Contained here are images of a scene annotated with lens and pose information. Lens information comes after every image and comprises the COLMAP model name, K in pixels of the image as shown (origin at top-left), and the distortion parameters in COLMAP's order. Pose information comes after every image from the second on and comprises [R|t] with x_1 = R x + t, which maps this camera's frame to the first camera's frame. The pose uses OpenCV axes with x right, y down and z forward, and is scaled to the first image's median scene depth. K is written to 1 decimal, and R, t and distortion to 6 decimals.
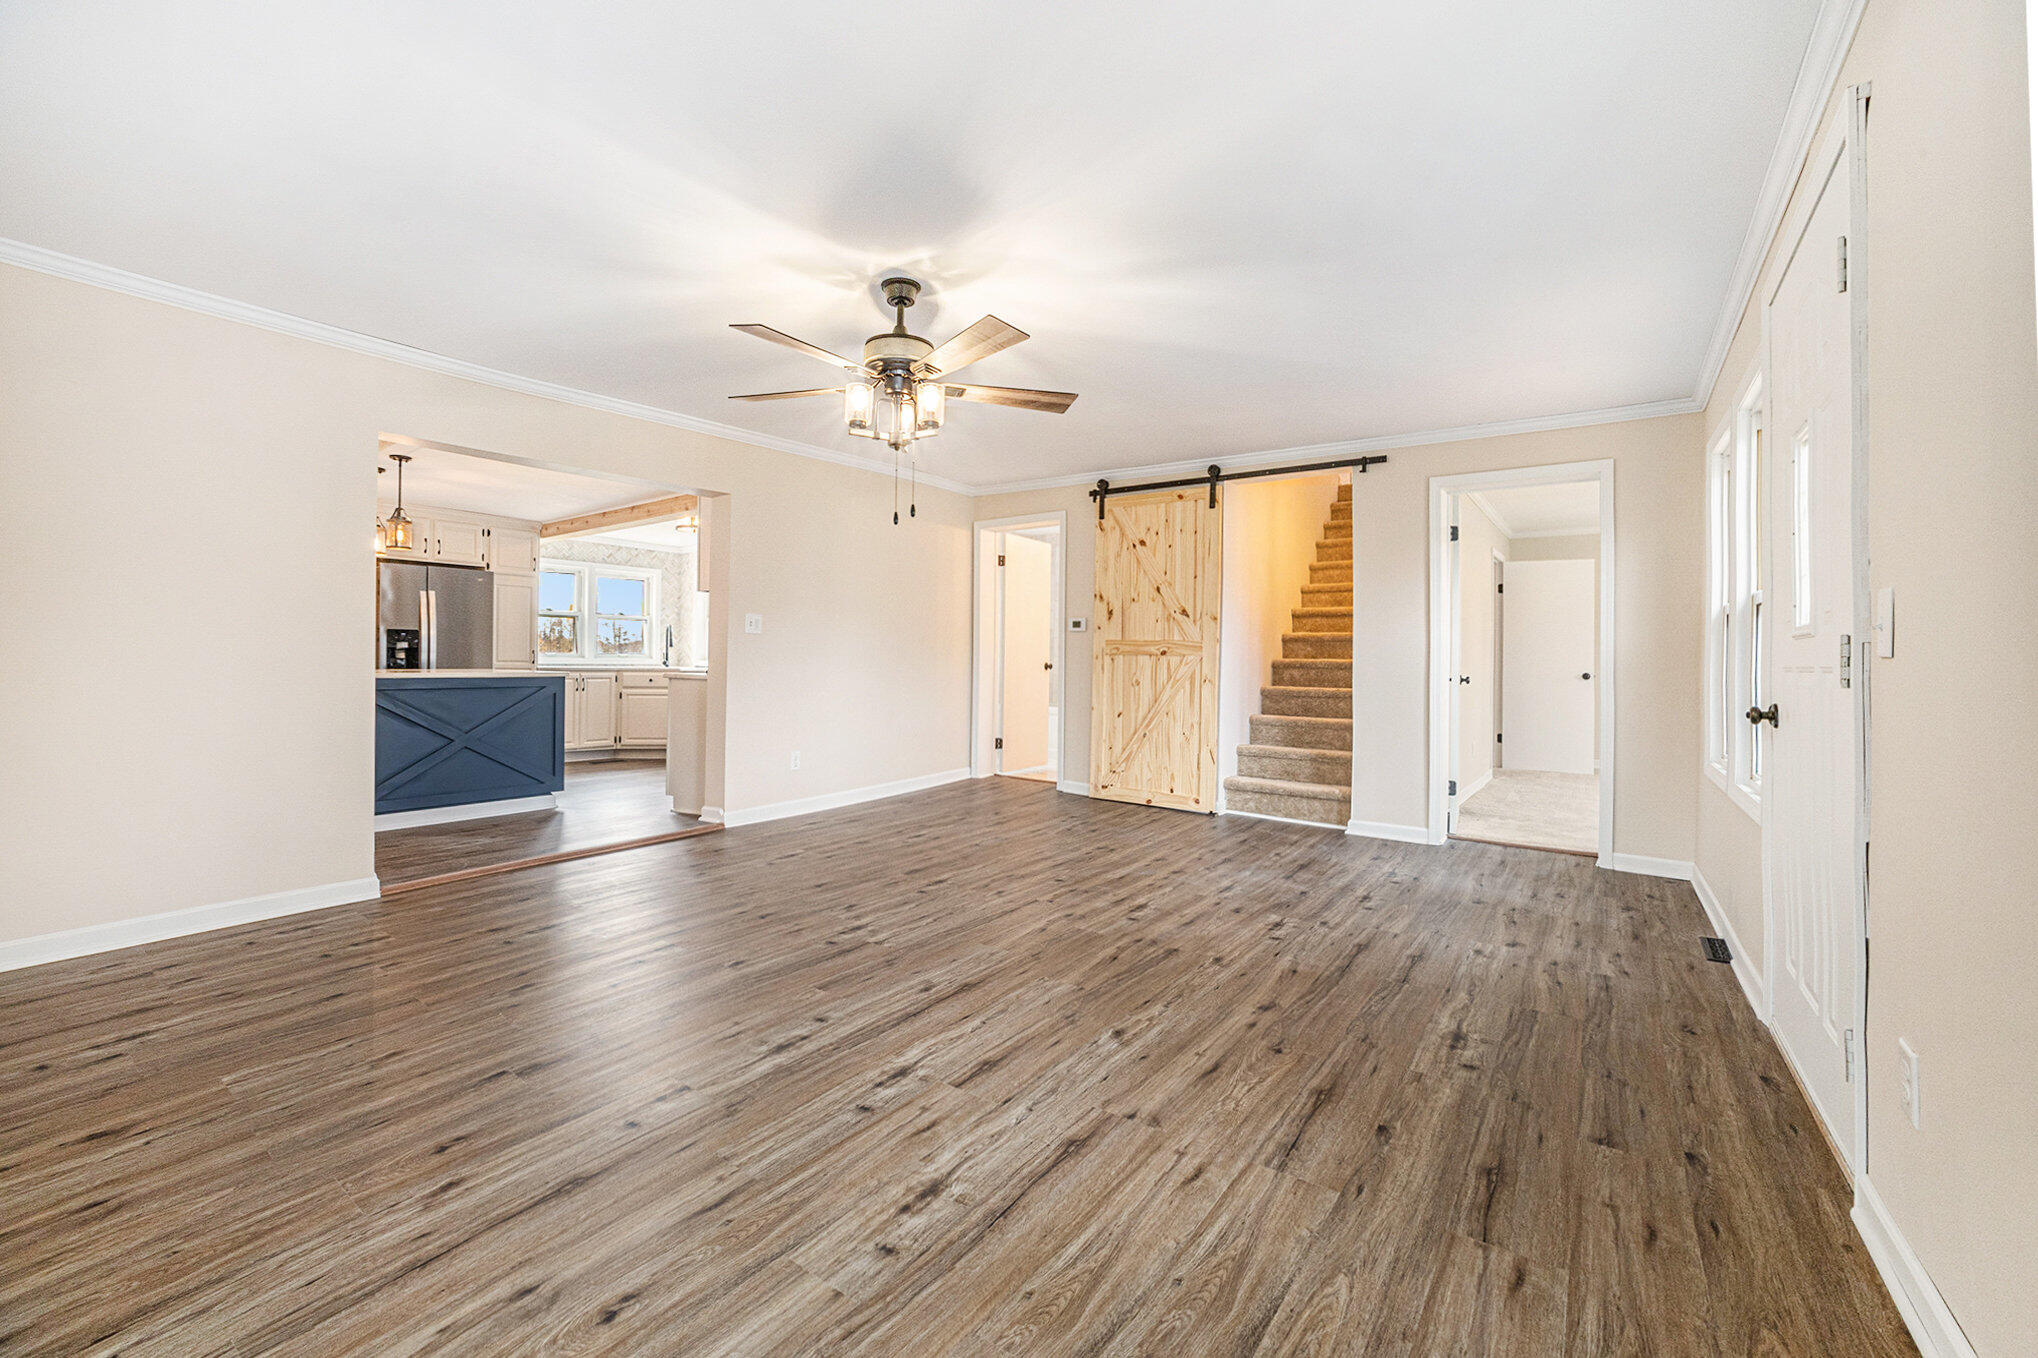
lens RADIAL K [[830.0, 0, 1003.3], [0, 830.0, 651.8], [0, 0, 1]] dist [-0.032234, 0.008686]
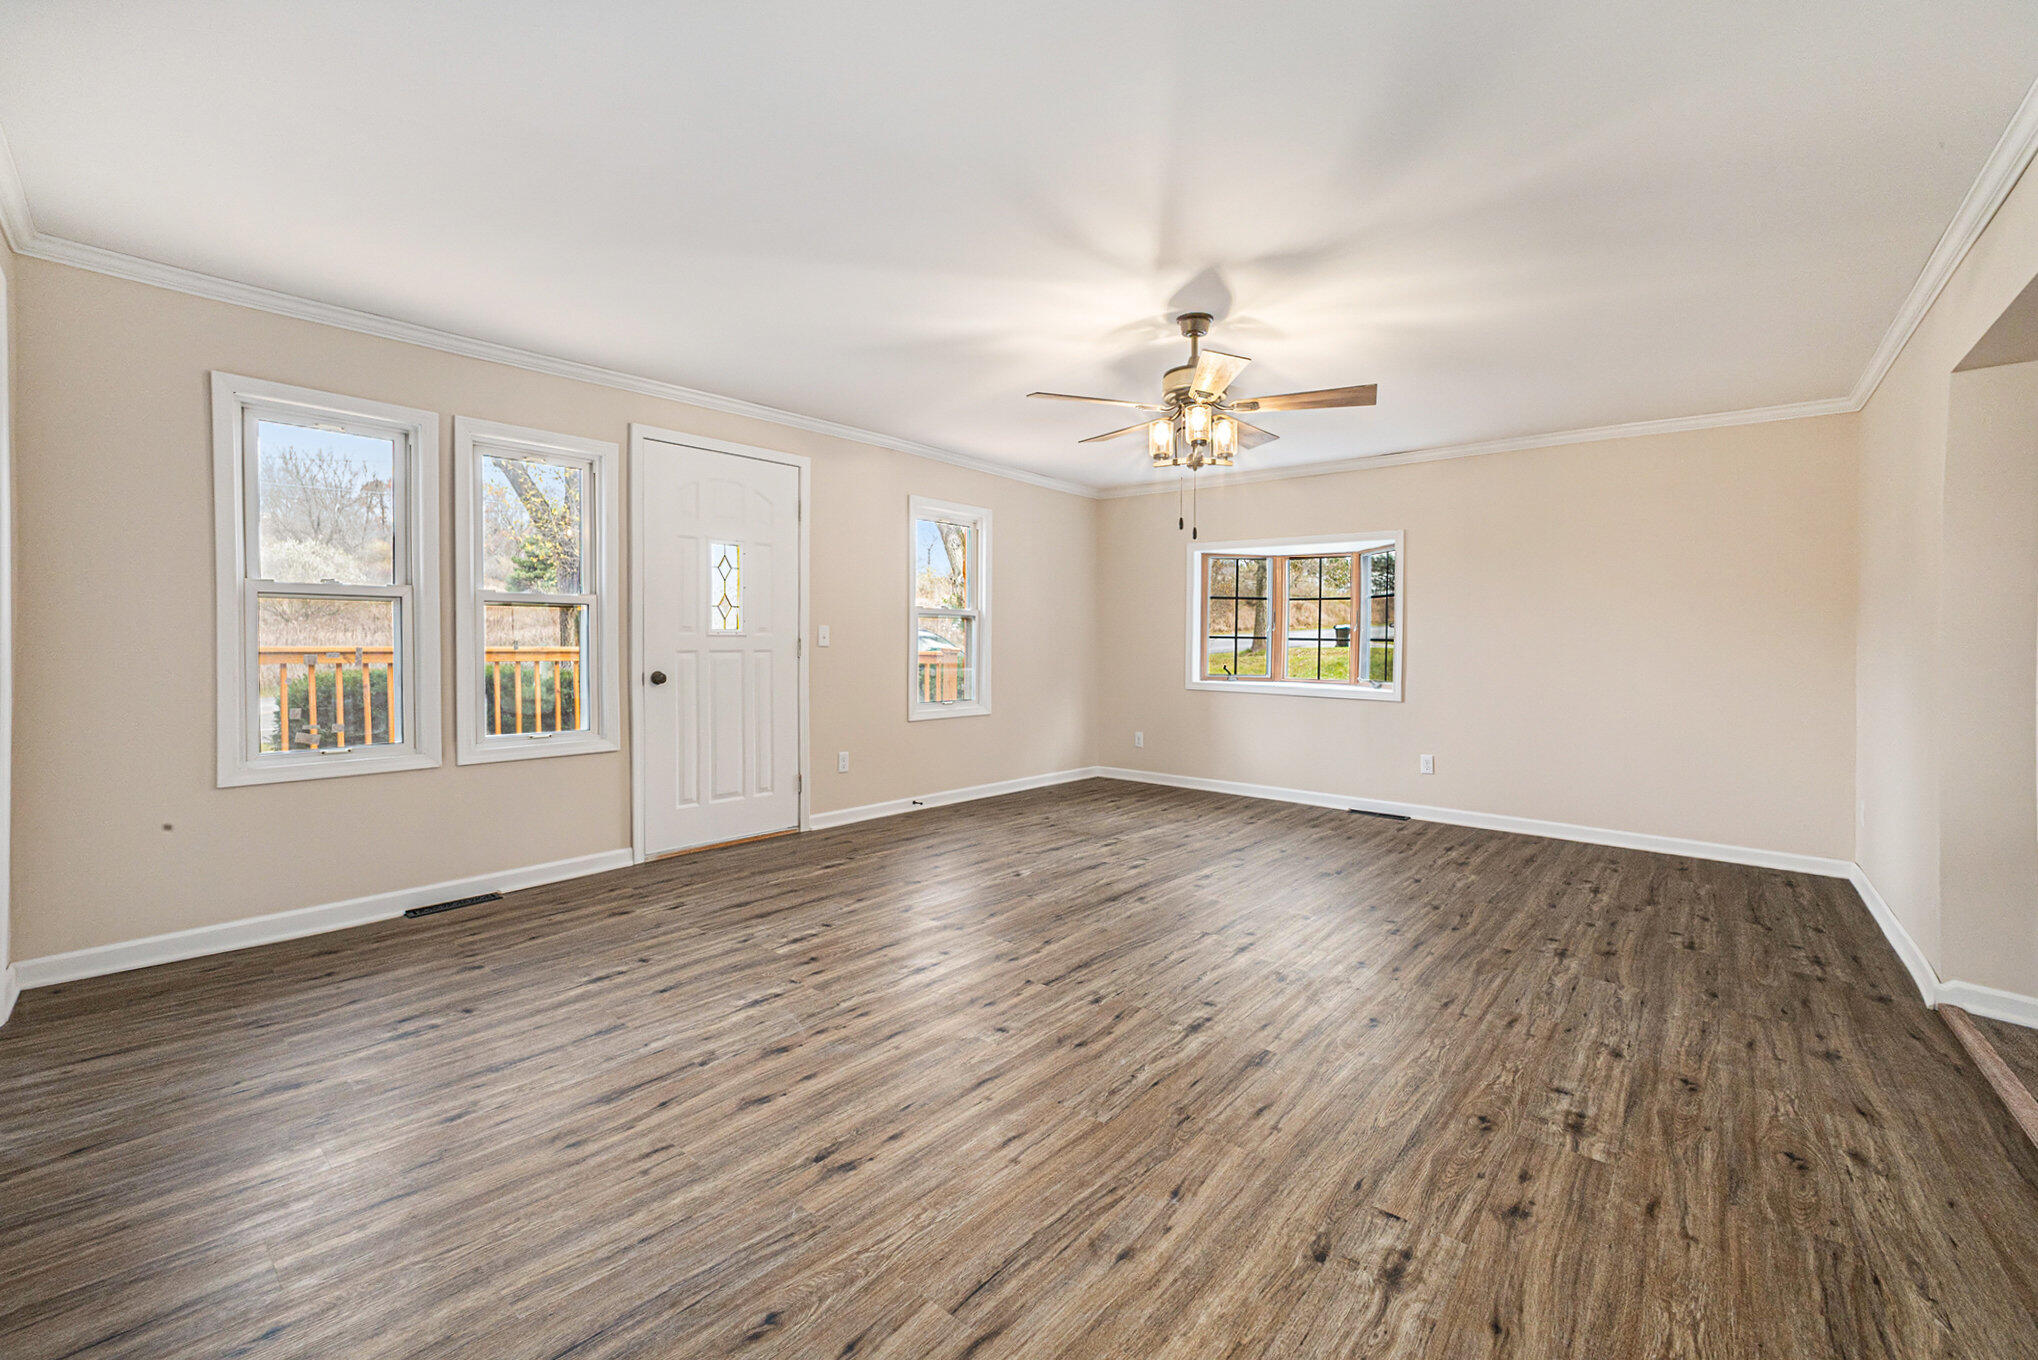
lens RADIAL K [[830.0, 0, 1018.5], [0, 830.0, 669.3], [0, 0, 1]] dist [-0.032234, 0.008686]
pose [[-0.997402, -0.018875, 0.069526, 0.020658], [-0.017292, 0.999579, 0.023301, -0.006646], [-0.069936, 0.022038, -0.997308, 2.055313]]
